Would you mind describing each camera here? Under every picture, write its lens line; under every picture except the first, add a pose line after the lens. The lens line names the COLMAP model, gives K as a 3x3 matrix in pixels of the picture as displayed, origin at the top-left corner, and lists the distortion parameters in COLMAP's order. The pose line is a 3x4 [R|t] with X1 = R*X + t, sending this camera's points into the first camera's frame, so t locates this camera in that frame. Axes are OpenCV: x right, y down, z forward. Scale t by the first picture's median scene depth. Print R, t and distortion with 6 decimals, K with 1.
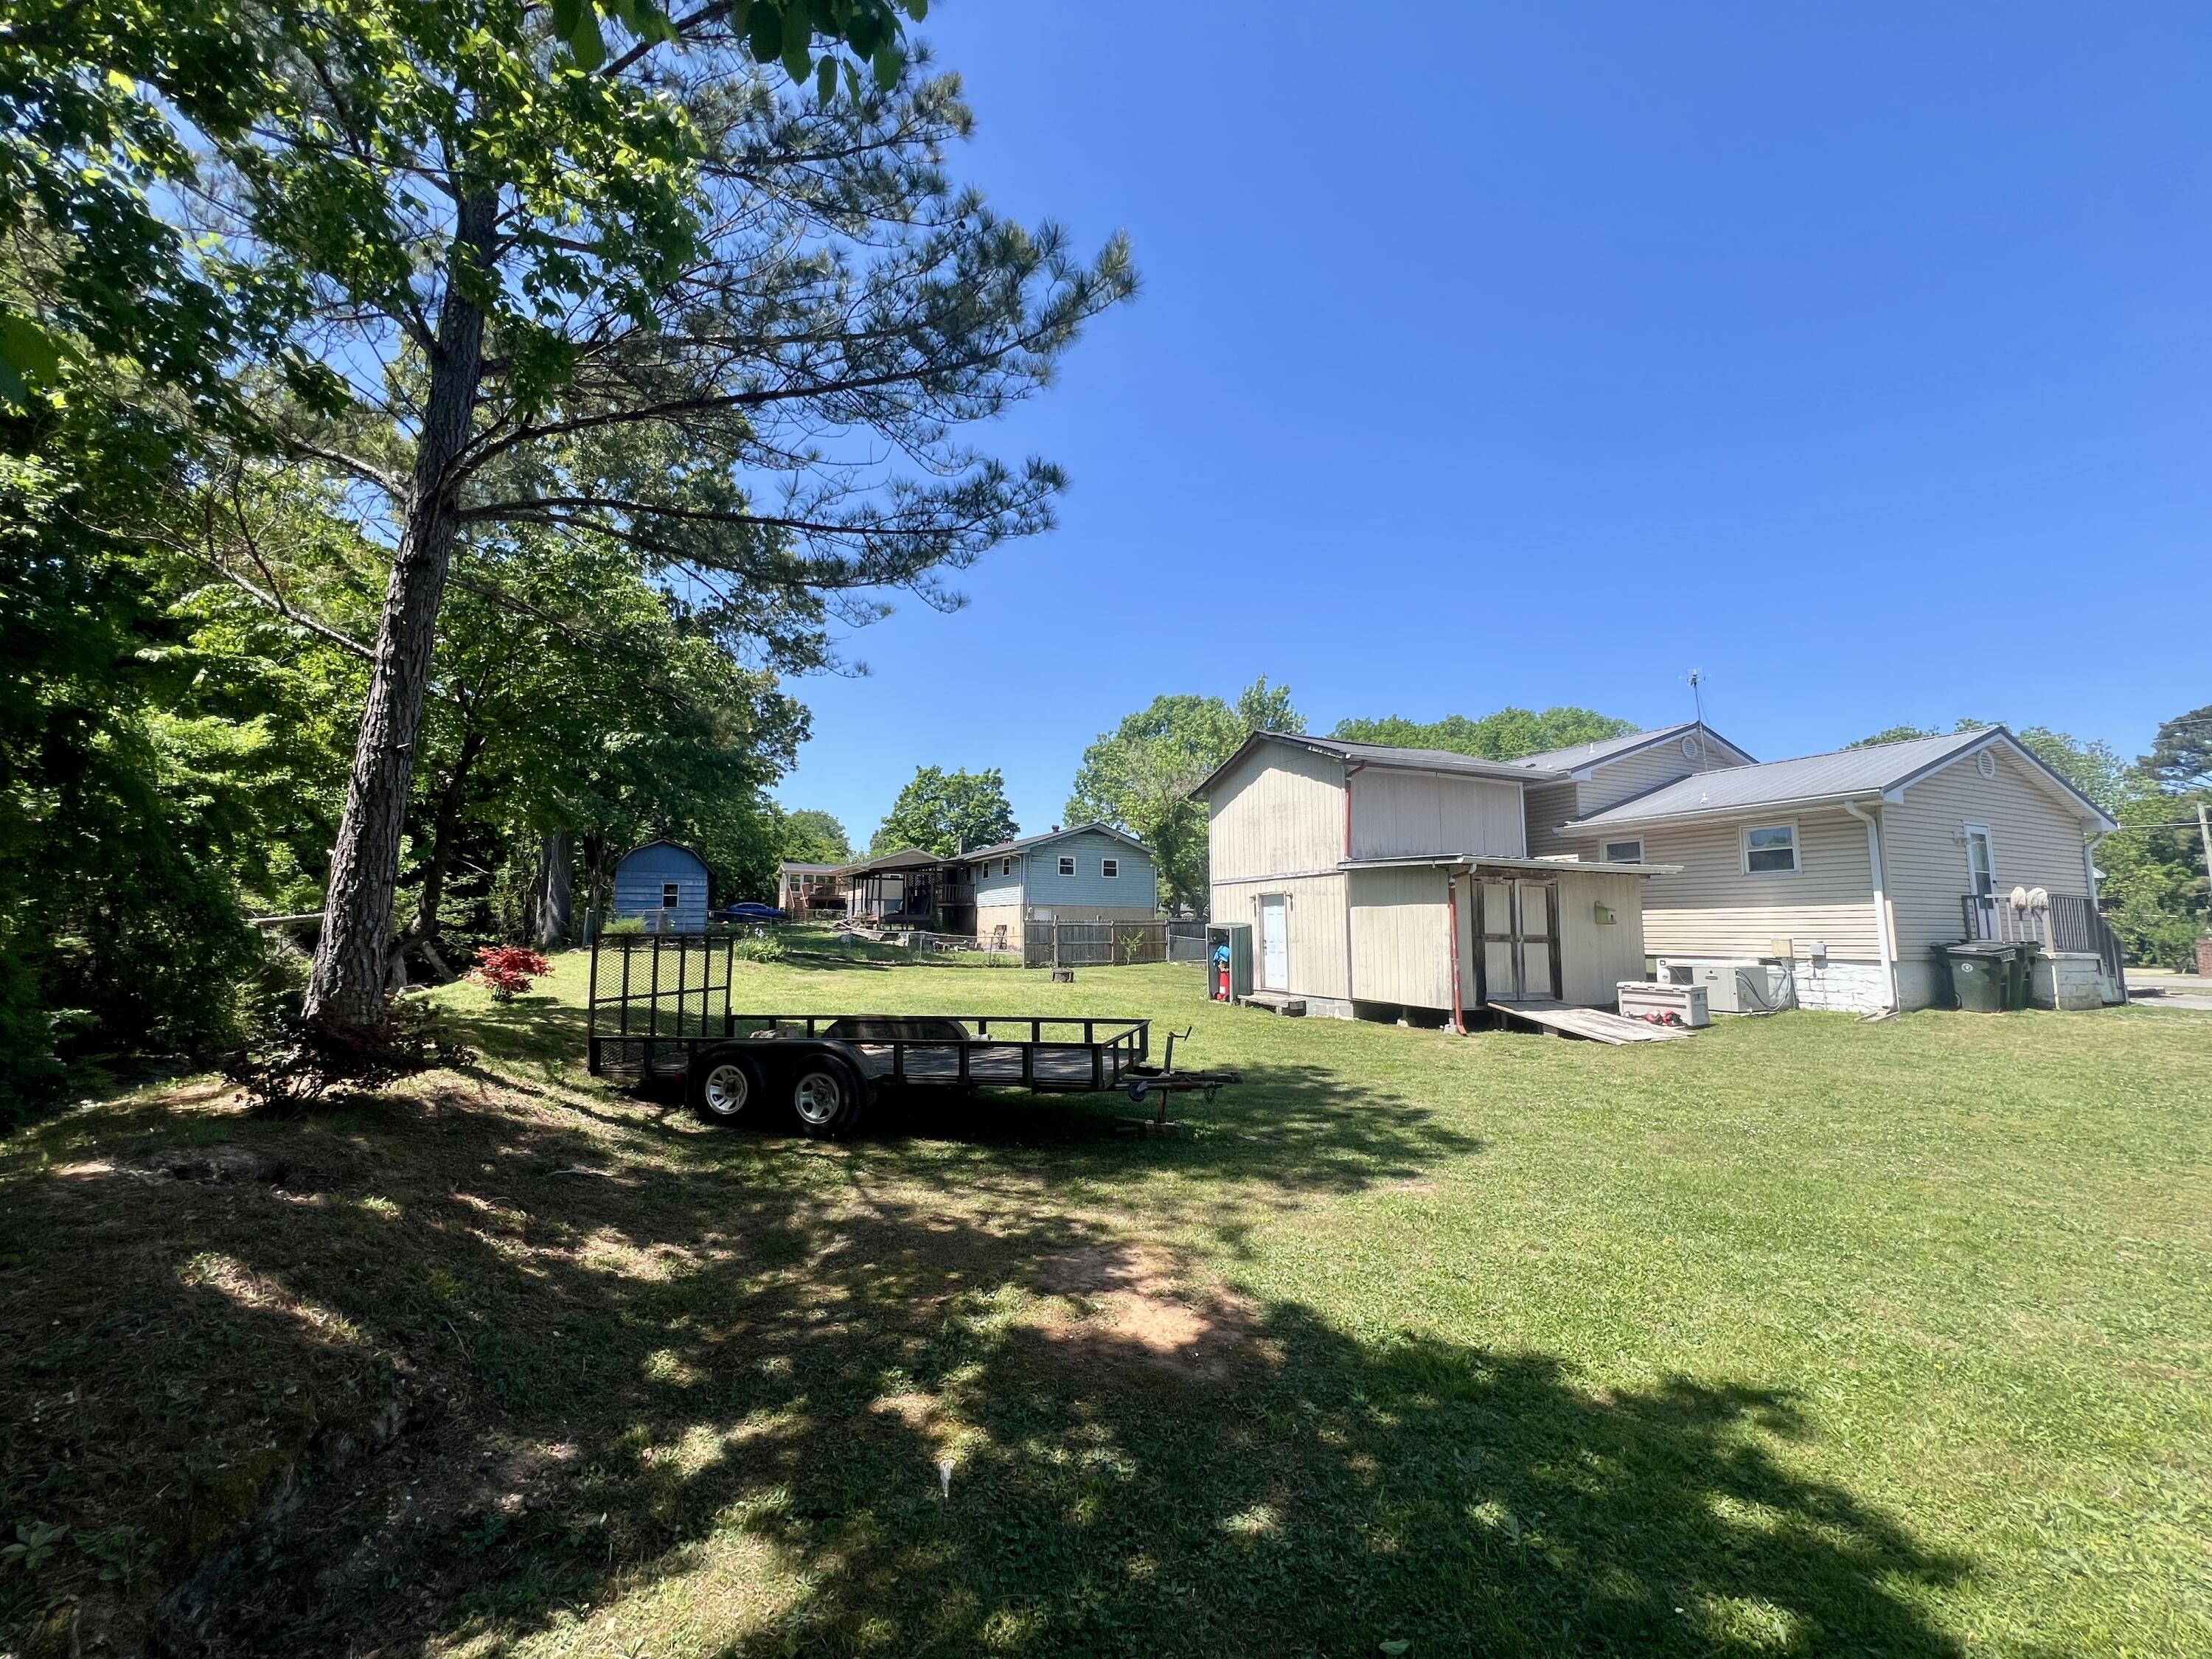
lens RADIAL K [[886.4, 0, 1095.6], [0, 886.4, 826.8], [0, 0, 1]] dist [0.000920, 0.000591]
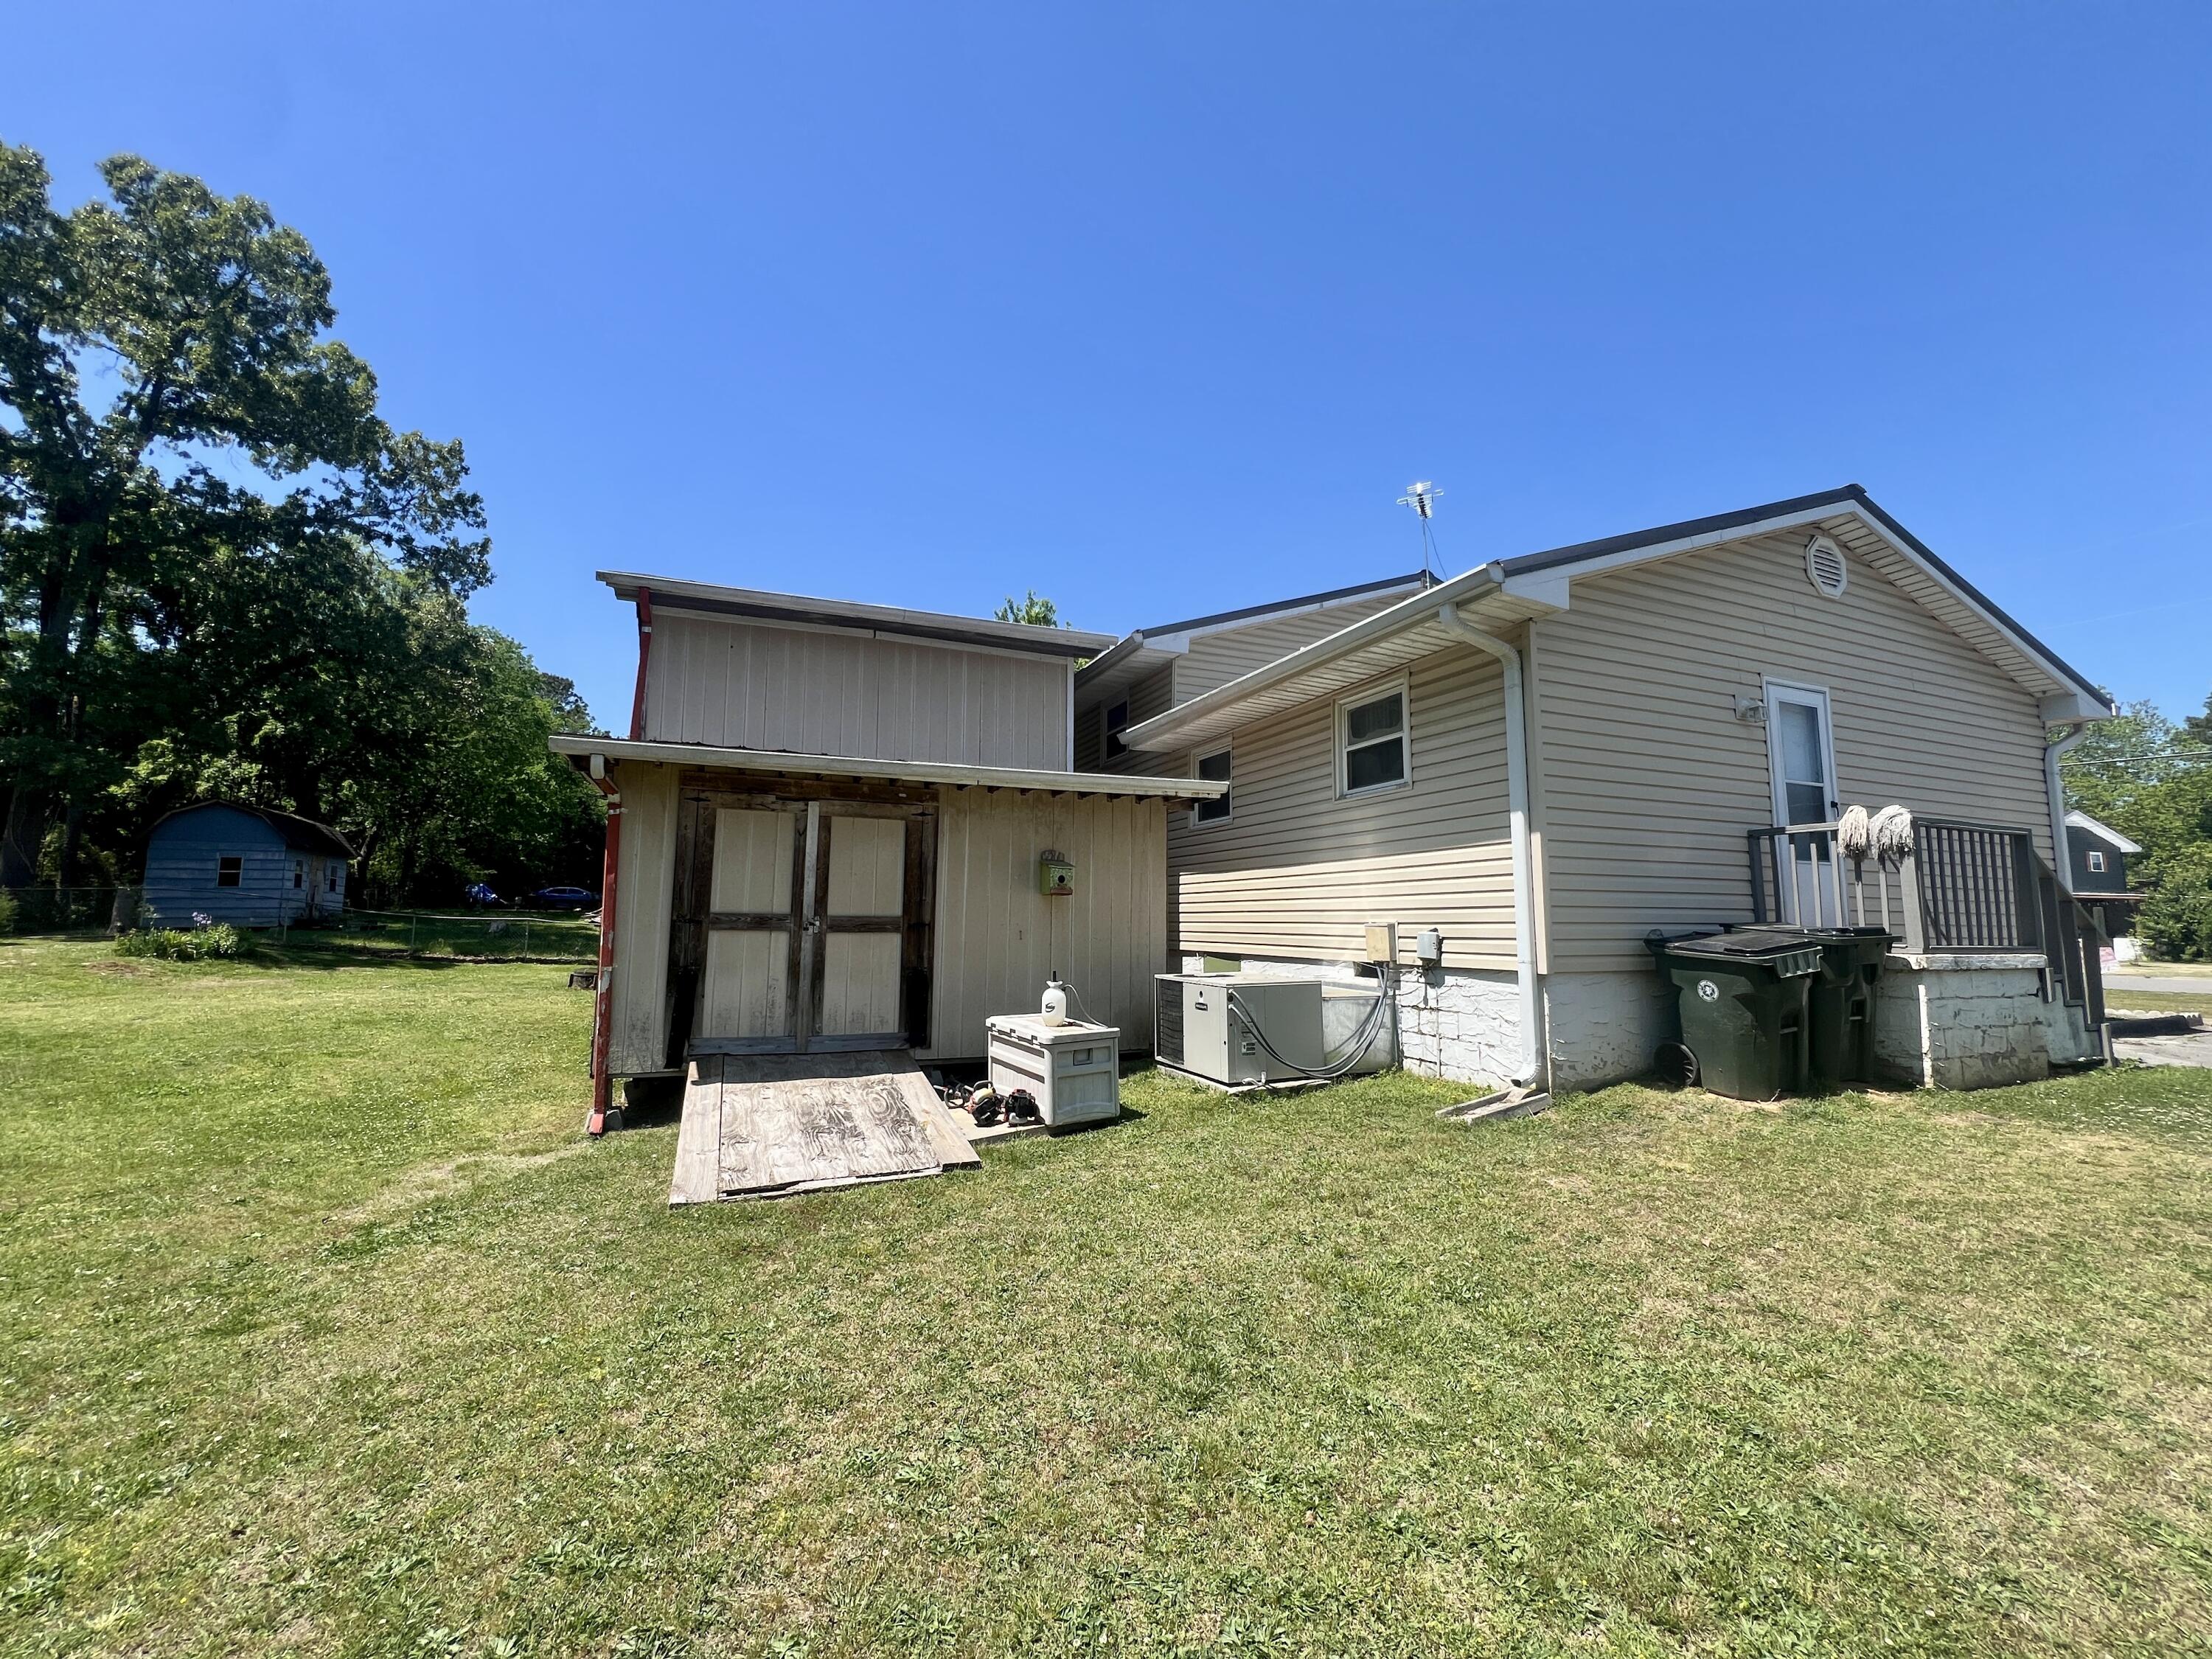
lens RADIAL K [[886.4, 0, 1095.6], [0, 886.4, 826.8], [0, 0, 1]] dist [0.000920, 0.000591]
pose [[0.999691, -0.002831, -0.024687, 0.675150], [0.003144, 0.999915, 0.012628, 0.071888], [0.024649, -0.012702, 0.999615, 0.551090]]
